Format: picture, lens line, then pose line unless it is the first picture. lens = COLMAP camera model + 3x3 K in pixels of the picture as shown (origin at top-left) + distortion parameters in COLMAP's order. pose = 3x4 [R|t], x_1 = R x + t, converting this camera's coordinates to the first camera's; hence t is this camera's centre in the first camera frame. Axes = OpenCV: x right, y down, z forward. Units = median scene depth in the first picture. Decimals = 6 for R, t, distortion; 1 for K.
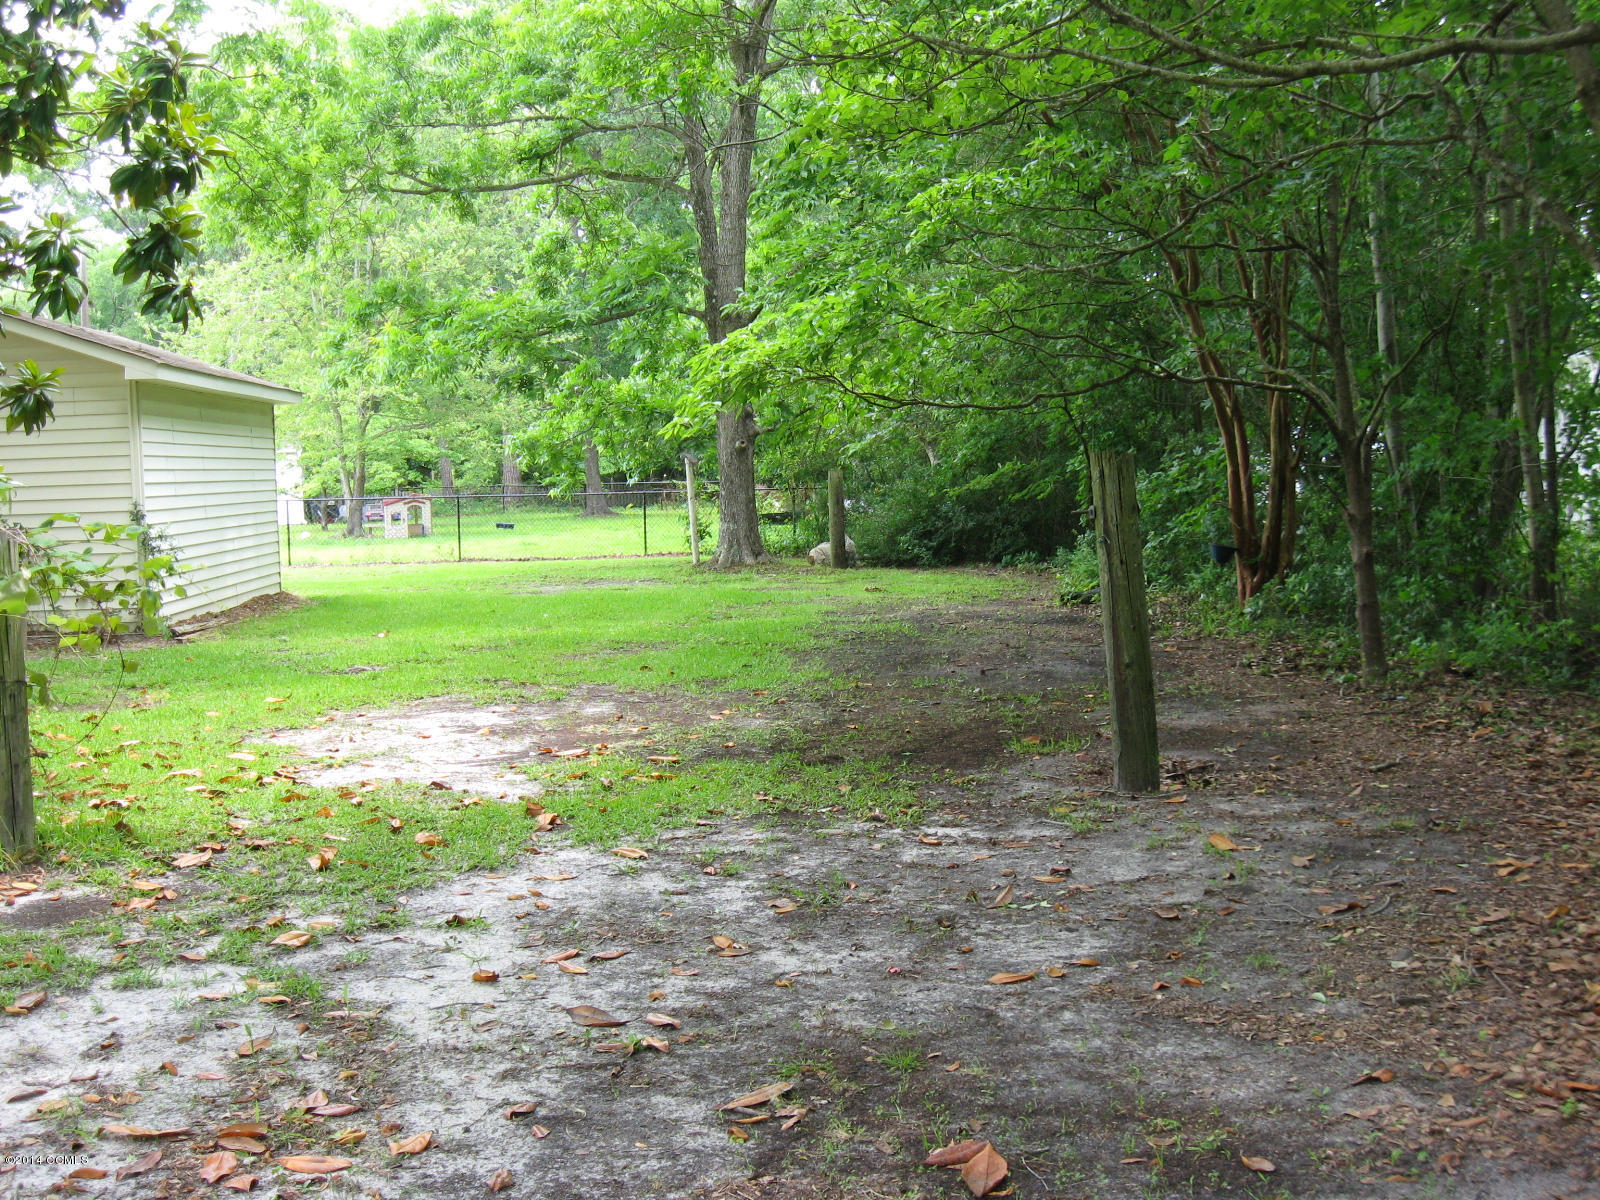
lens RADIAL K [[1855.4, 0, 770.1], [0, 1855.4, 600.5], [0, 0, 1]] dist [-0.134960, 0.052886]
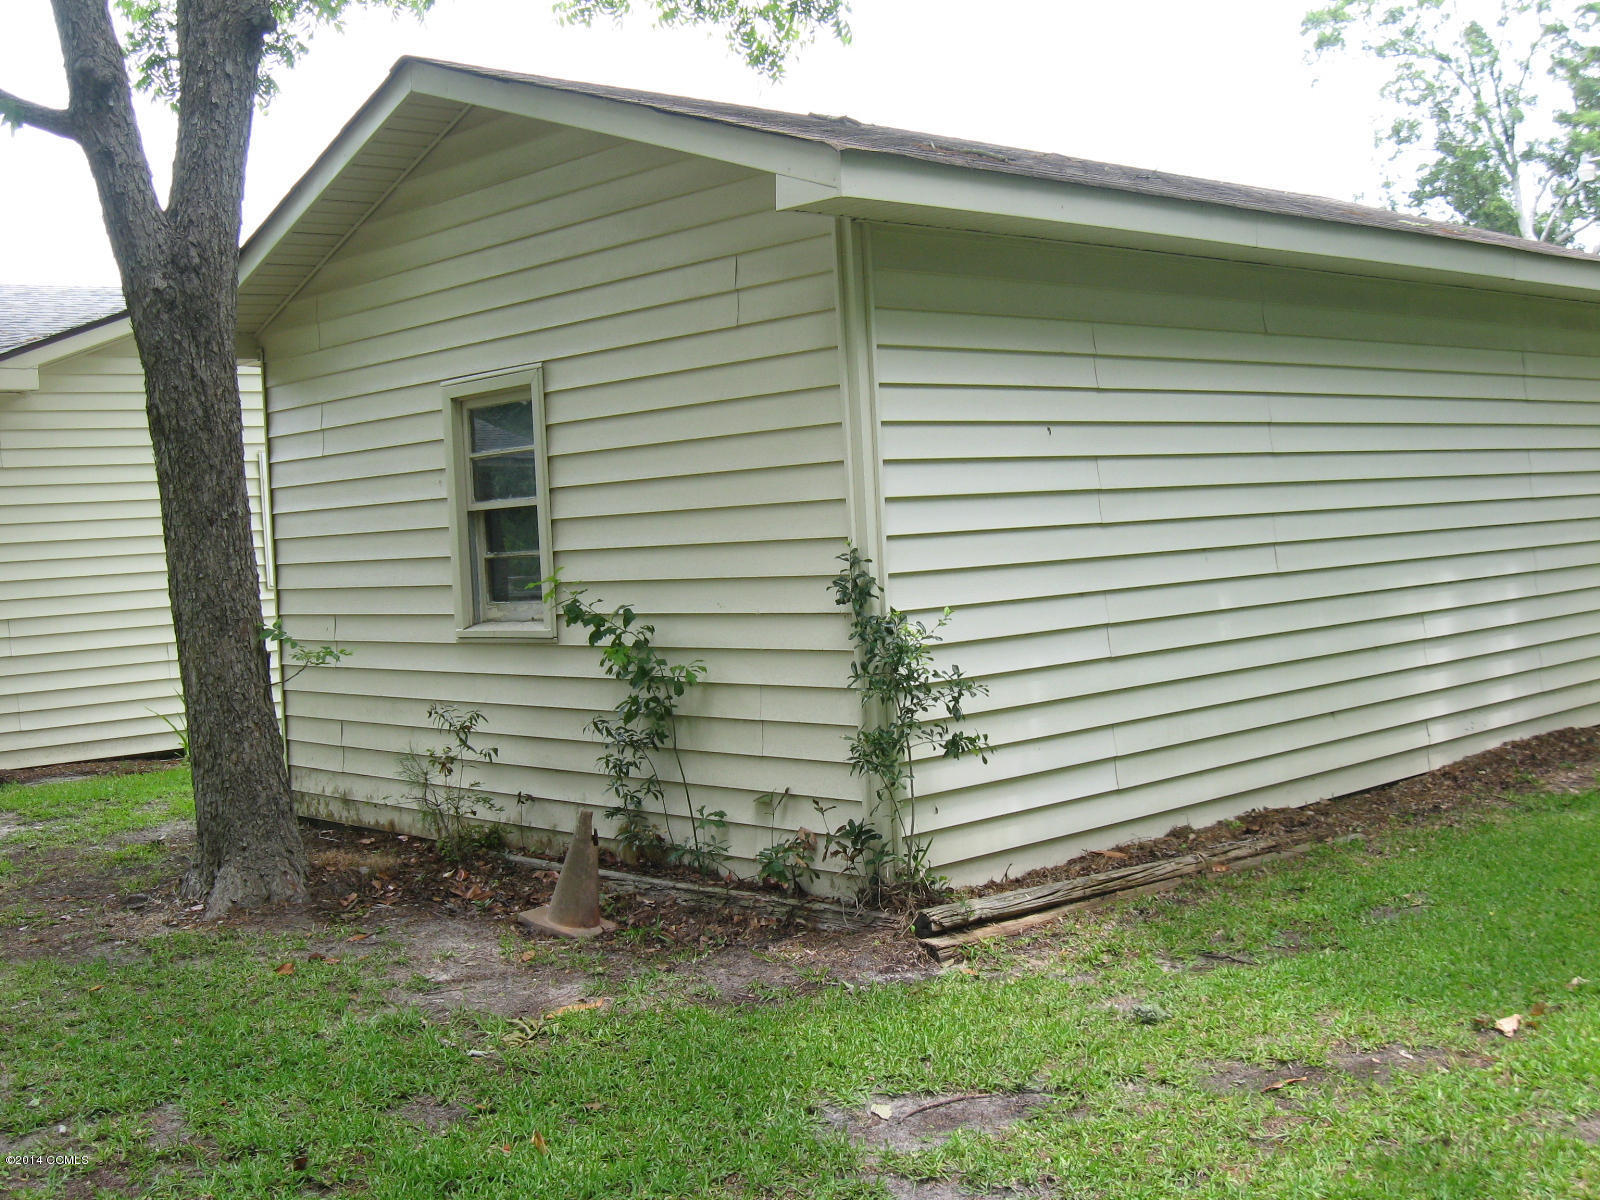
lens RADIAL K [[1855.4, 0, 770.1], [0, 1855.4, 600.5], [0, 0, 1]] dist [-0.134960, 0.052886]
pose [[0.625150, 0.022543, -0.780179, -0.068901], [-0.018406, 0.999731, 0.014139, -0.048780], [0.780287, 0.005521, 0.625397, 0.751479]]
